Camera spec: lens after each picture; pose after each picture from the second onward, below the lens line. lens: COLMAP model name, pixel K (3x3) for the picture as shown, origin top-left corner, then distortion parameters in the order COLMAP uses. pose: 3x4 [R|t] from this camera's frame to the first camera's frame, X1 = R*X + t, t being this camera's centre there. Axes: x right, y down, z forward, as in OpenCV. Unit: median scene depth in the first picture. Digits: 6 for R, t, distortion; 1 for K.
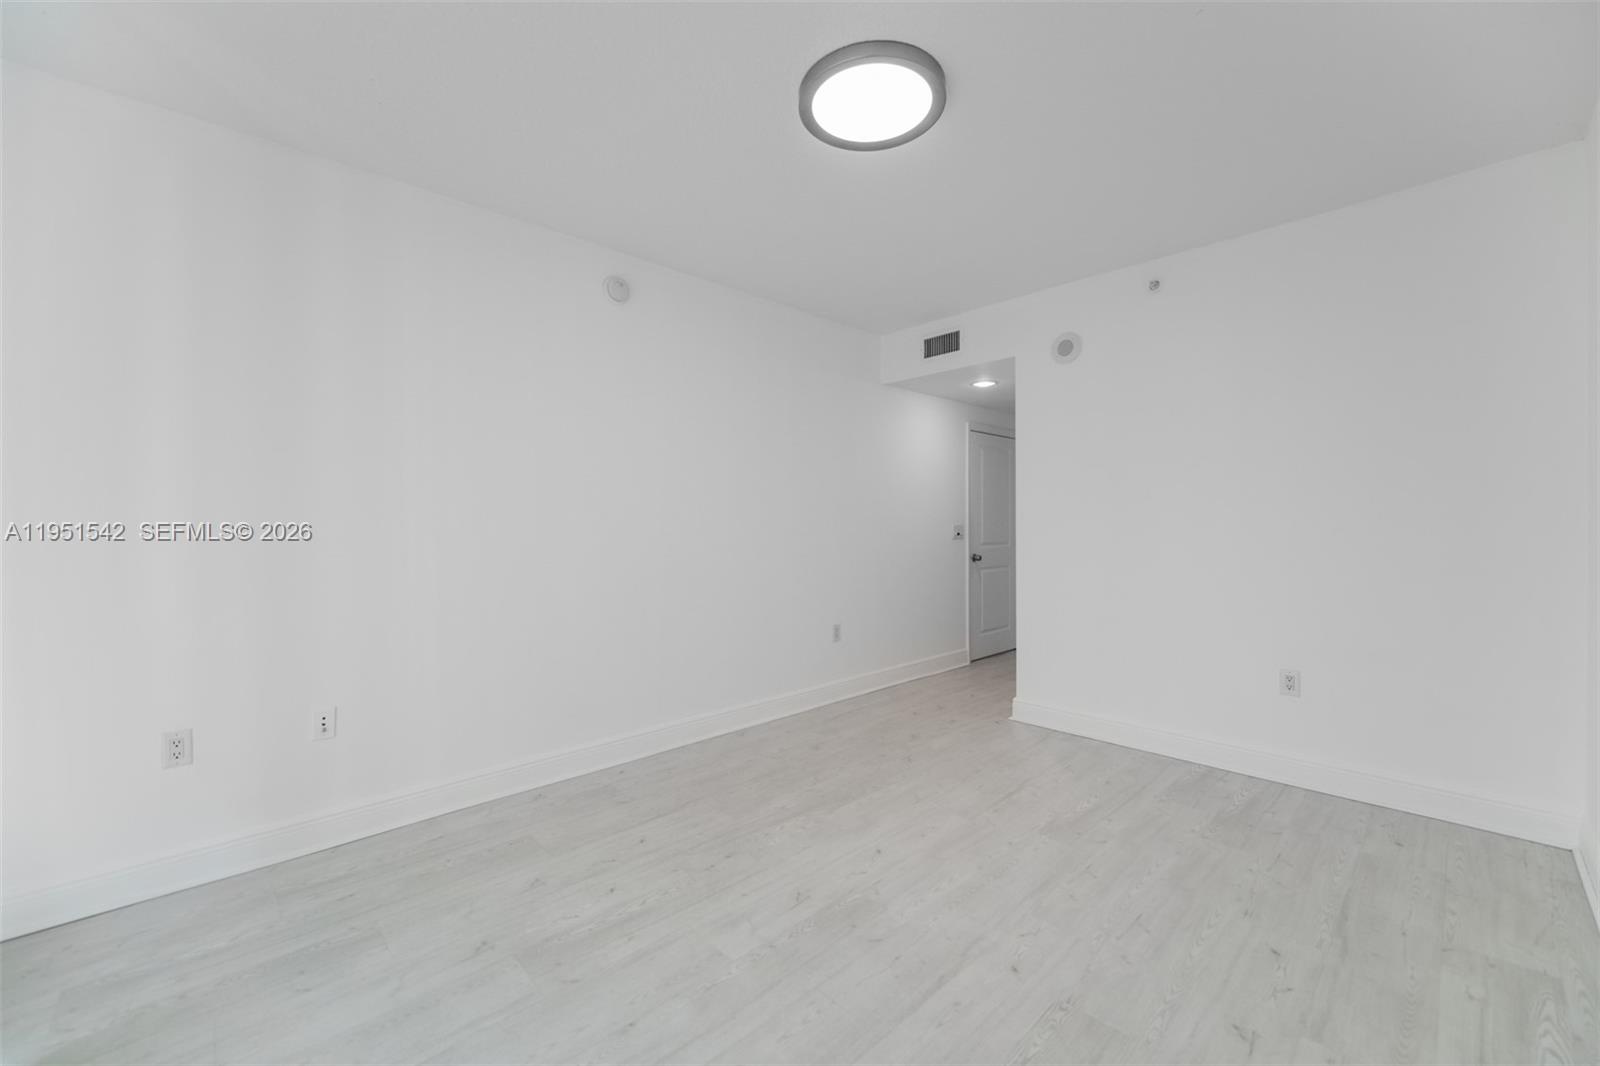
lens RADIAL K [[653.2, 0, 806.2], [0, 653.2, 532.2], [0, 0, 1]] dist [-0.000772, -0.000345]
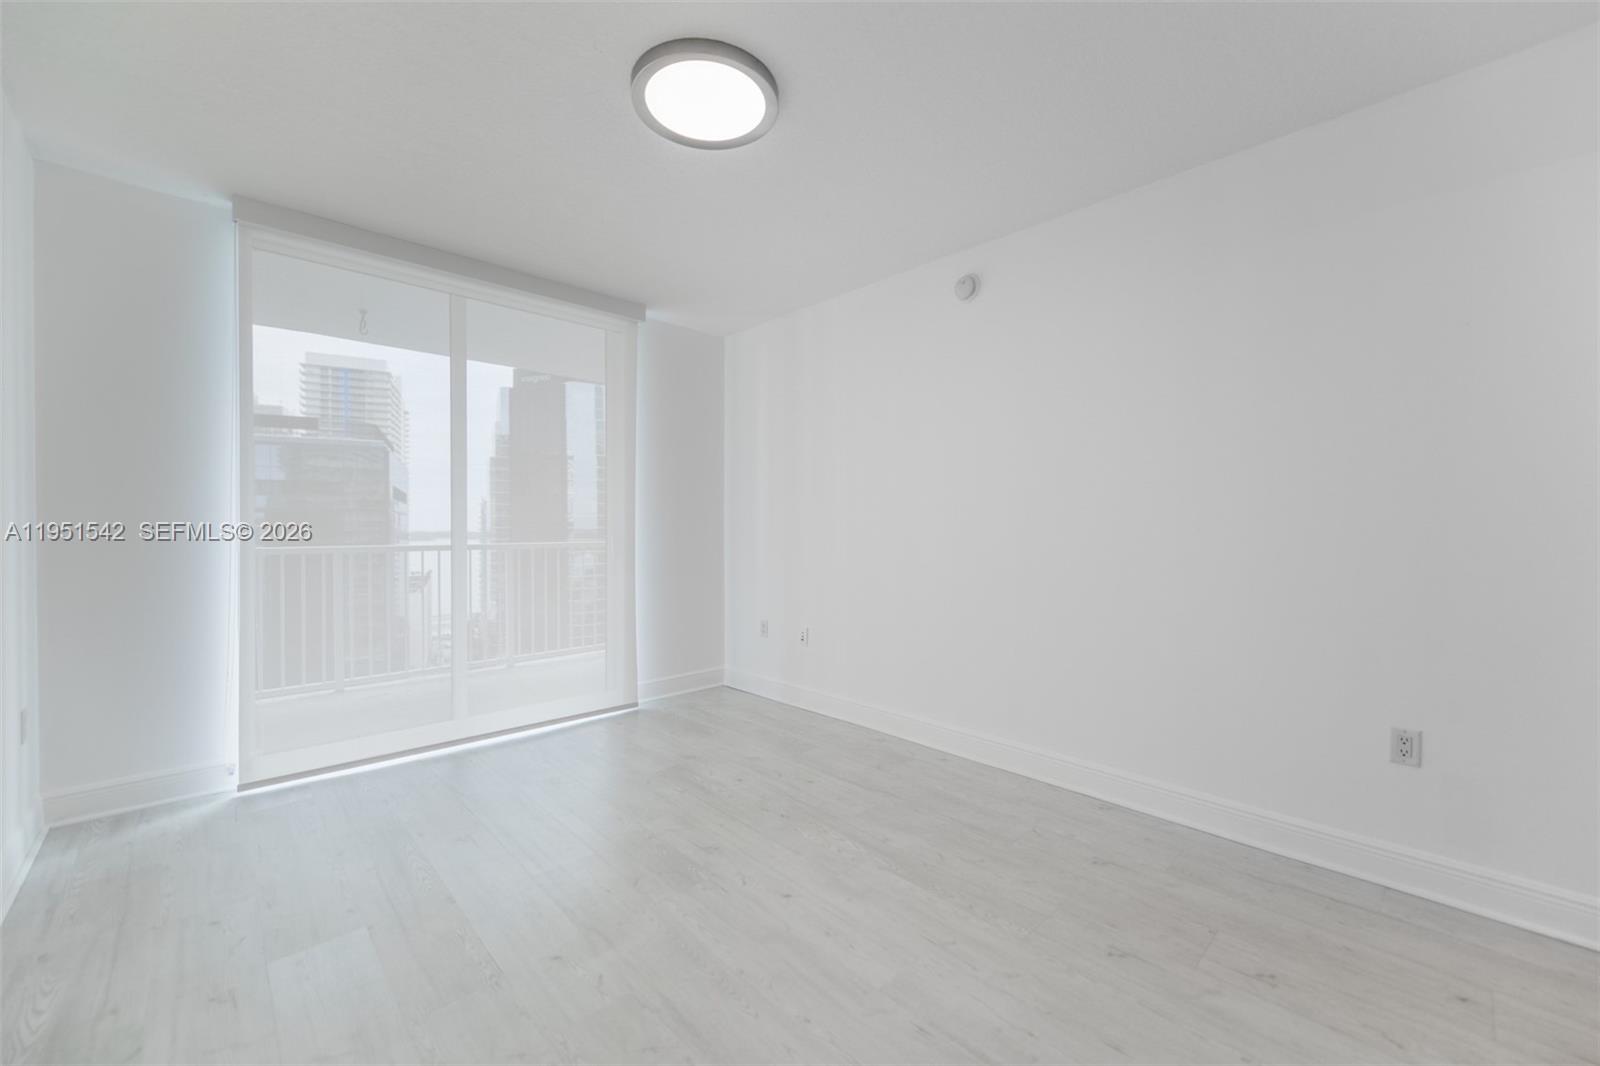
lens RADIAL K [[651.2, 0, 804.8], [0, 651.2, 530.2], [0, 0, 1]] dist [-0.002064, 0.000063]
pose [[-0.038038, 0.004734, -0.999265, 1.011593], [-0.013429, 0.999896, 0.005248, 0.000931], [0.999186, 0.013619, -0.037971, 1.095870]]
